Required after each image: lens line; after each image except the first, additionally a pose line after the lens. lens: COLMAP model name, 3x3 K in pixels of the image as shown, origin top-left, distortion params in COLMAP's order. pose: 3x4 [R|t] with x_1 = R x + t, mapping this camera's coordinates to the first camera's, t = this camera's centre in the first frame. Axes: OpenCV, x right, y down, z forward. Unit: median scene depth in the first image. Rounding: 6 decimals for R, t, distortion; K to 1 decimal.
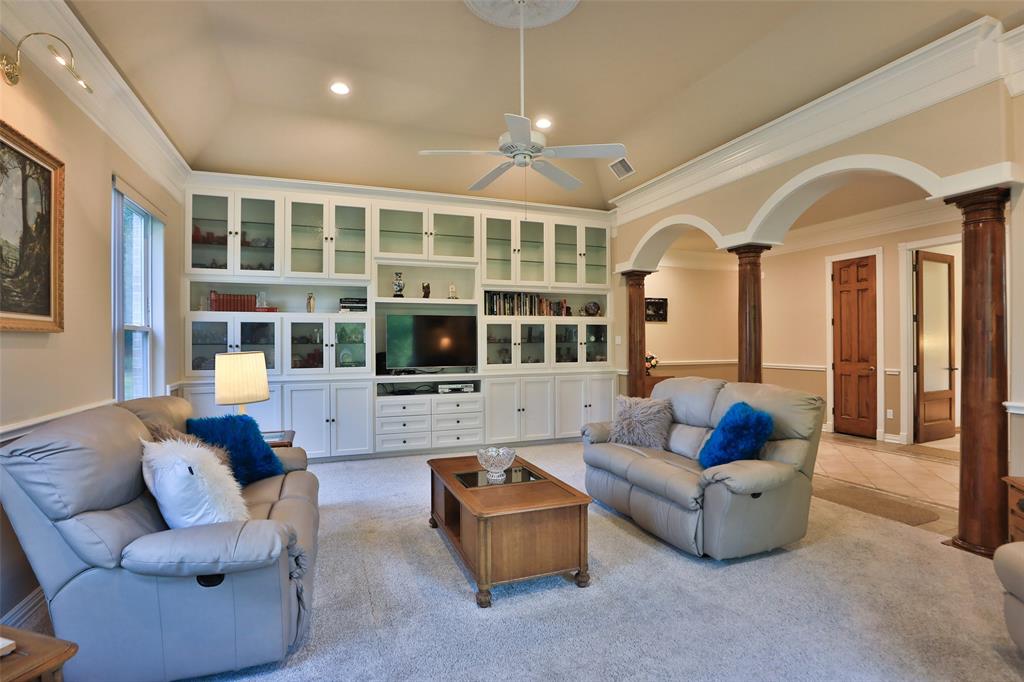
lens RADIAL K [[488.2, 0, 512.0], [0, 488.2, 341.0], [0, 0, 1]] dist [0.000001, 0.001245]
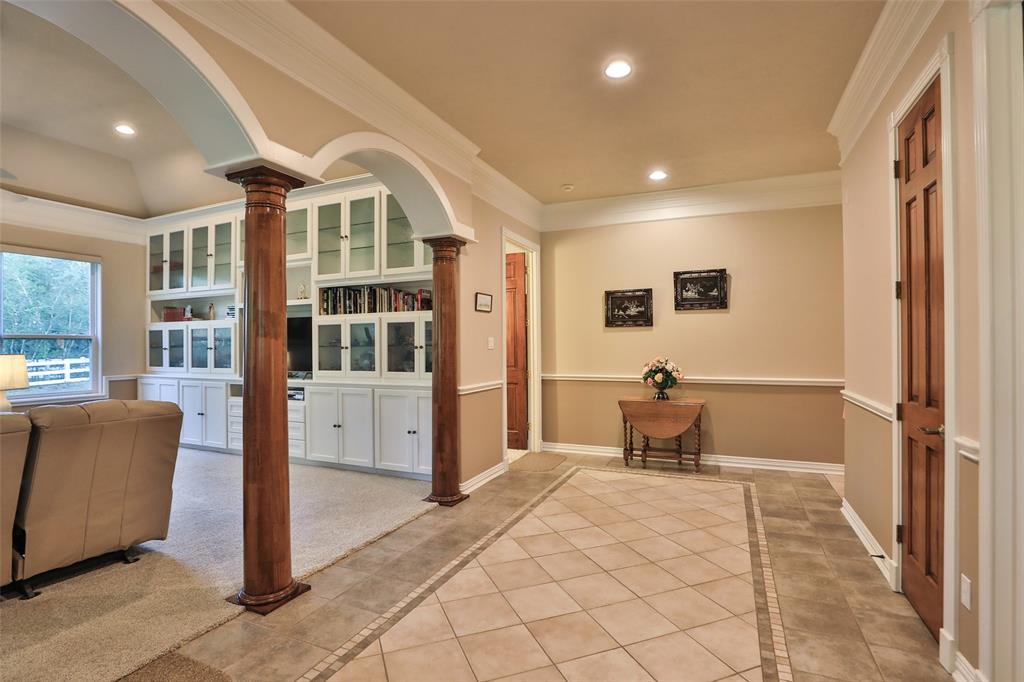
lens RADIAL K [[488.2, 0, 512.0], [0, 488.2, 341.0], [0, 0, 1]] dist [0.000001, 0.001245]
pose [[0.701190, -0.005335, -0.712955, 0.814419], [0.004900, 0.999984, -0.002664, -0.001769], [0.712958, -0.001625, 0.701205, 0.611191]]
